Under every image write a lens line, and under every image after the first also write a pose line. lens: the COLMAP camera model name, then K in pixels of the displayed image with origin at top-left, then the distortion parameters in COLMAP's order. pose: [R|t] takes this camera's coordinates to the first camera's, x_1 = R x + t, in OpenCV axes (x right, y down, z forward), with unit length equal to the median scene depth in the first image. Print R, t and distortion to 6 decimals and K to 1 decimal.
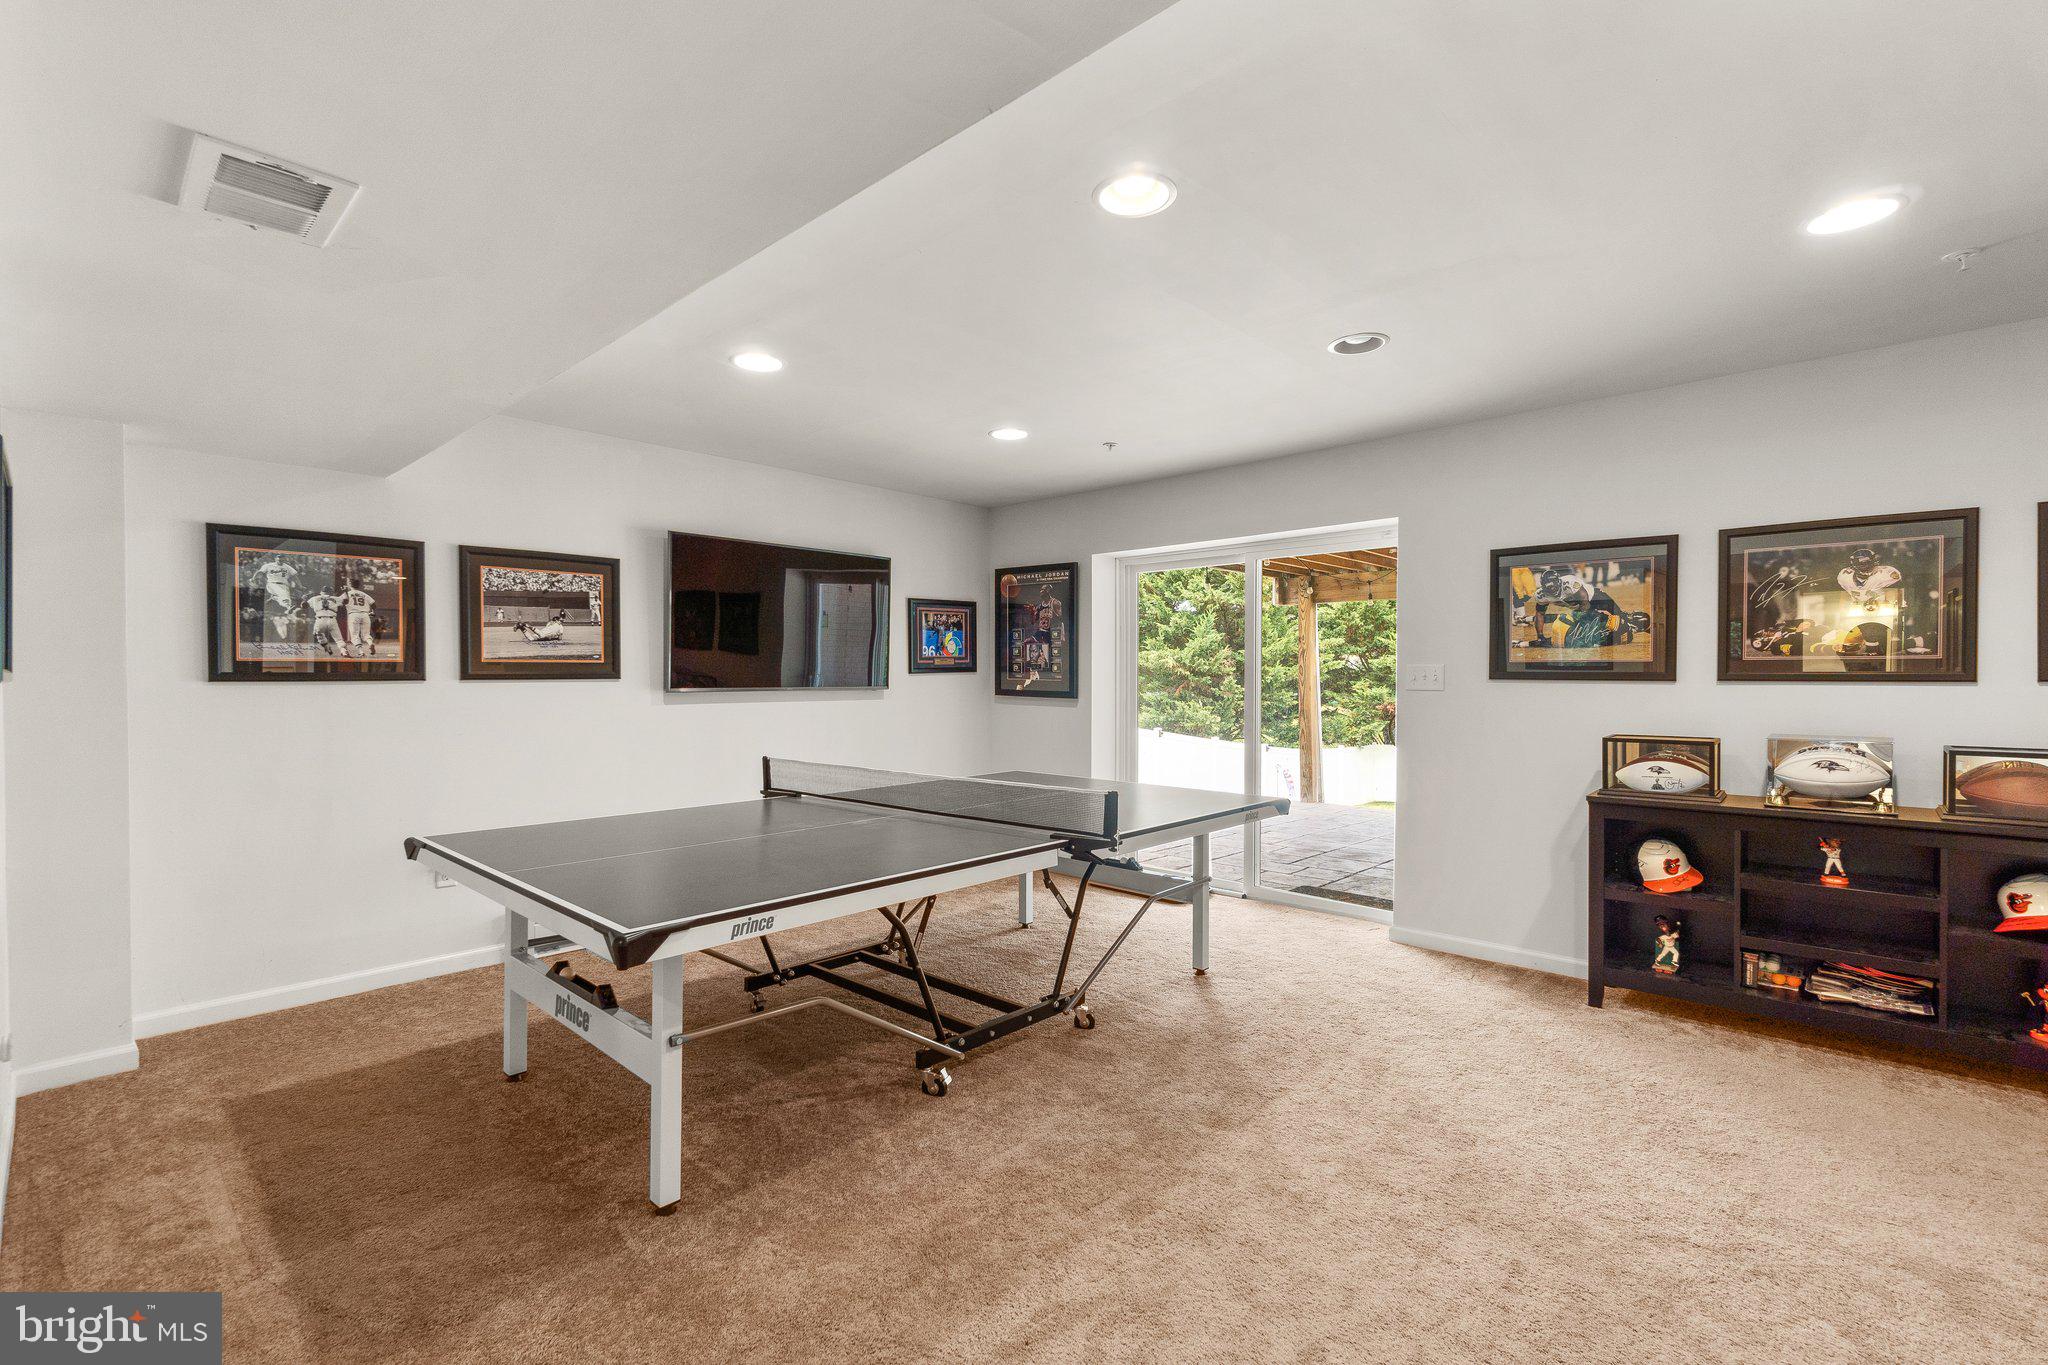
lens RADIAL K [[893.5, 0, 1026.6], [0, 893.5, 683.5], [0, 0, 1]] dist [0.001973, 0.000290]
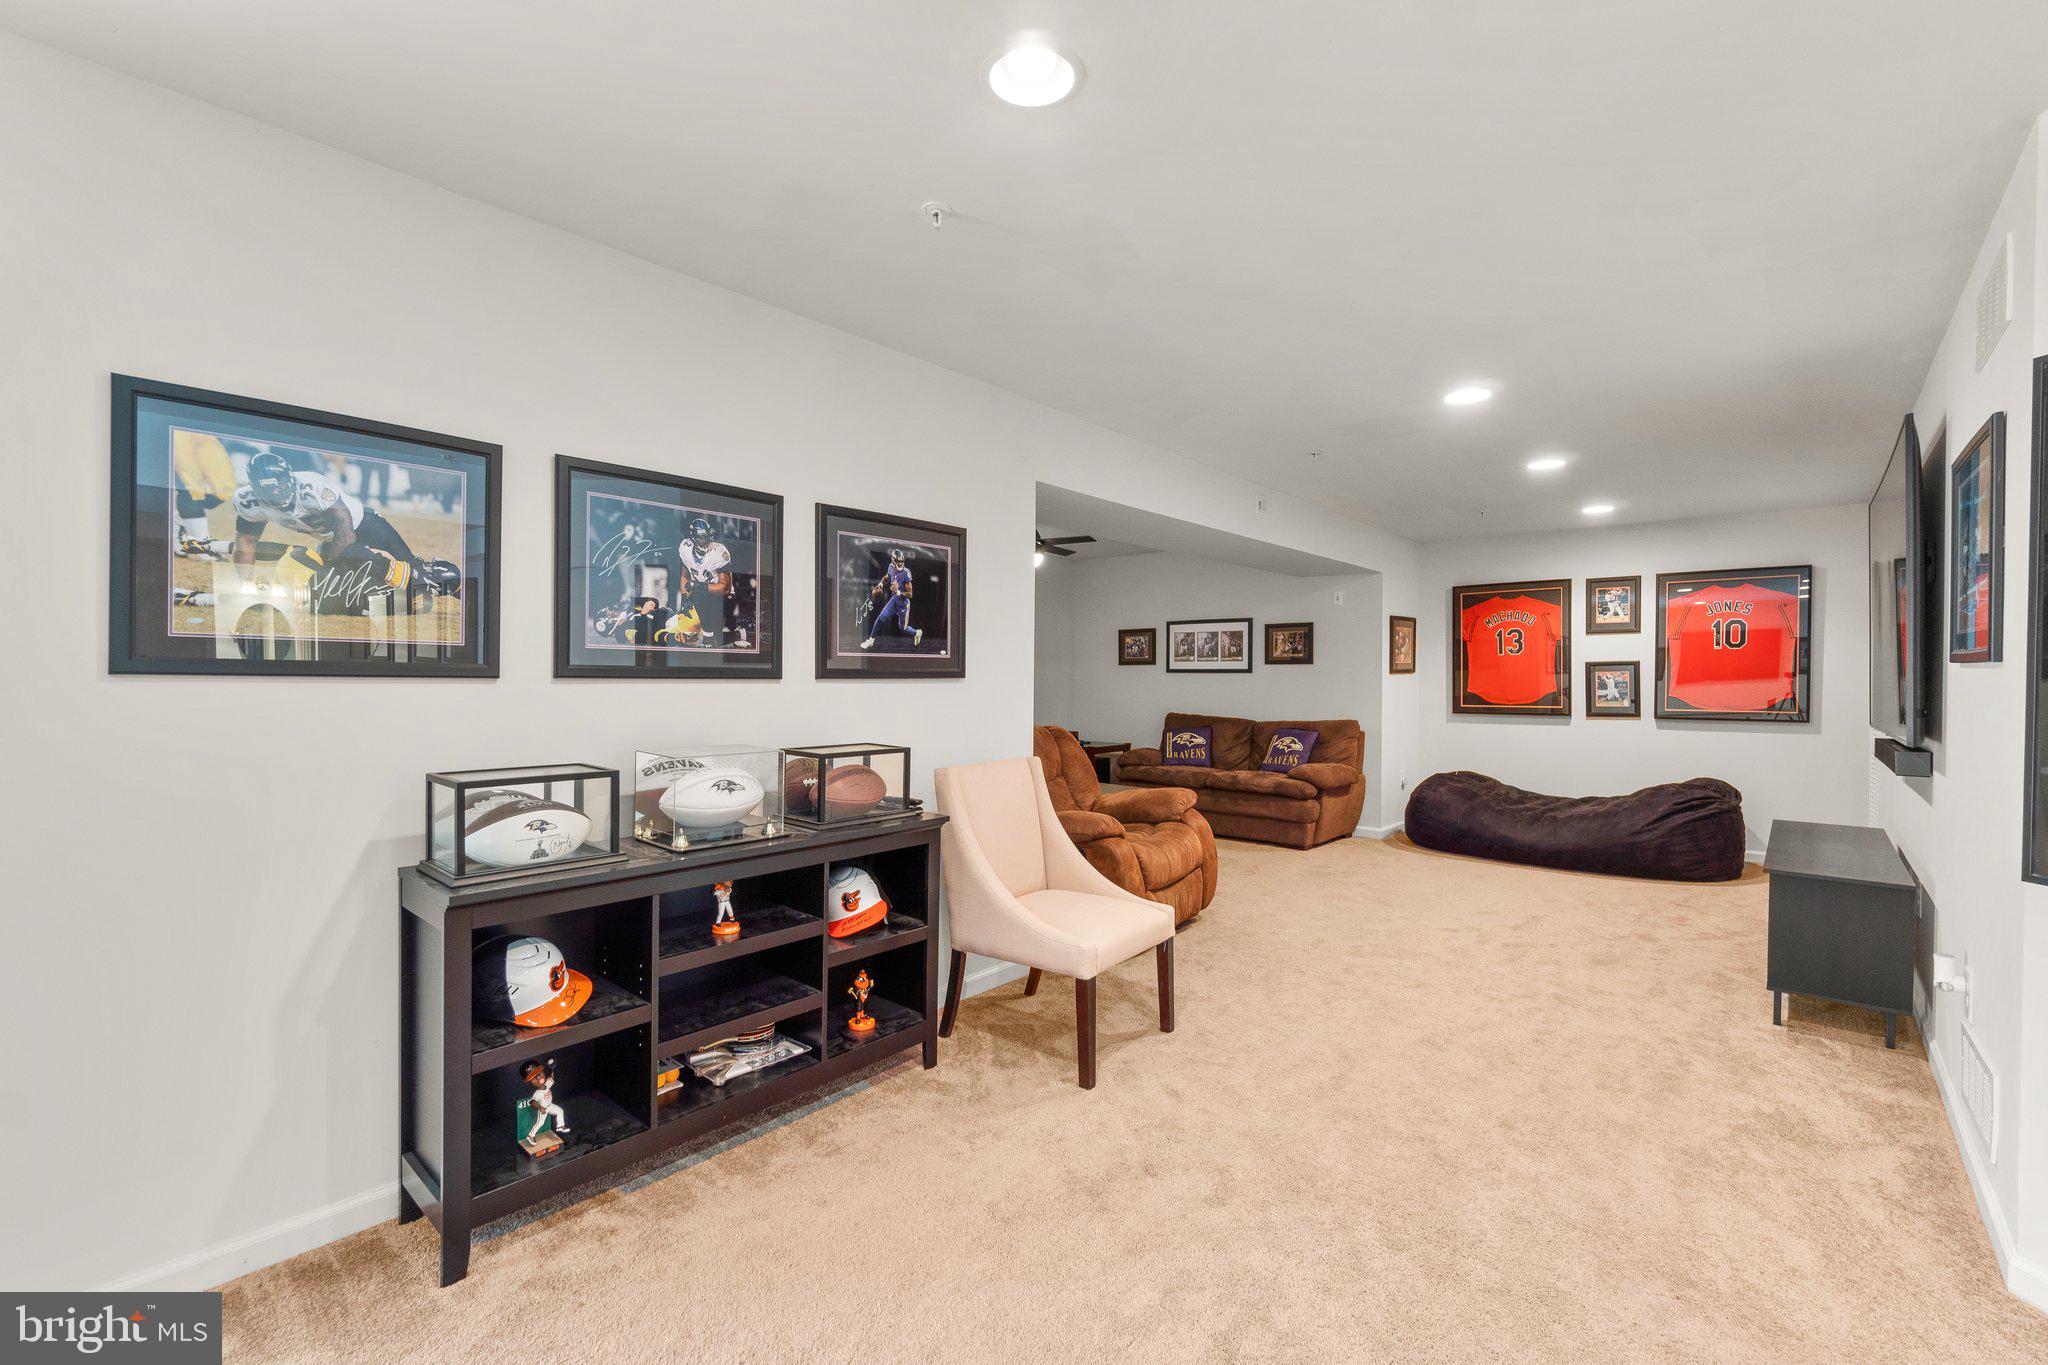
lens RADIAL K [[893.5, 0, 1023.2], [0, 893.5, 690.8], [0, 0, 1]] dist [0.001973, 0.000290]
pose [[-0.014601, -0.017108, 0.999747, 0.094979], [-0.000894, 0.999853, 0.017097, -0.005358], [-0.999893, -0.000644, -0.014614, 0.668680]]
